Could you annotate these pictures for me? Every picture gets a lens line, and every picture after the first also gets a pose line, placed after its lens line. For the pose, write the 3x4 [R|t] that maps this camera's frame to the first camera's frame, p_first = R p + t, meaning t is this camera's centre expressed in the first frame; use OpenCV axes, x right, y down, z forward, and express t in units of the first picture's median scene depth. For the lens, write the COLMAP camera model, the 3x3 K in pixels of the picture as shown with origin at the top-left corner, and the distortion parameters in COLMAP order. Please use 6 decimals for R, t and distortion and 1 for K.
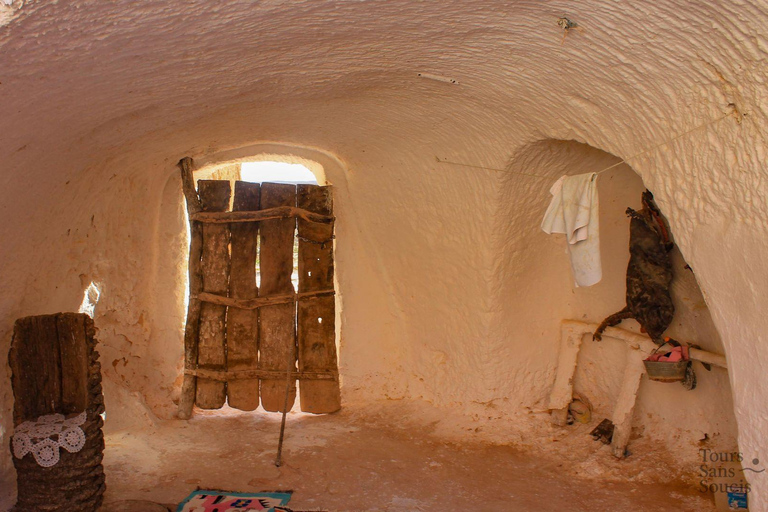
lens RADIAL K [[846.6, 0, 384.1], [0, 846.6, 287.3], [0, 0, 1]] dist [-0.175466, 0.005987]
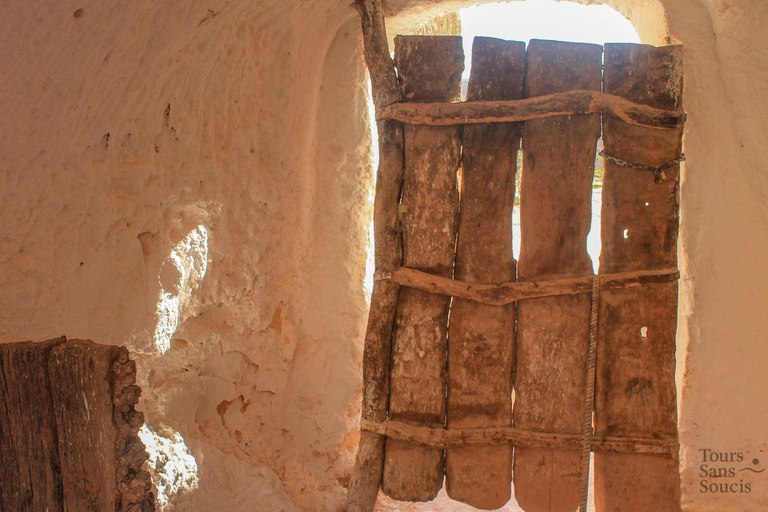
lens RADIAL K [[1096.3, 0, 384.0], [0, 1096.3, 256.0], [0, 0, 1]] dist [-0.098148, 0.077970]
pose [[0.977274, 0.023833, -0.210635, -0.091799], [-0.017124, 0.999288, 0.033617, -0.021898], [0.211286, -0.029246, 0.976987, 0.373212]]
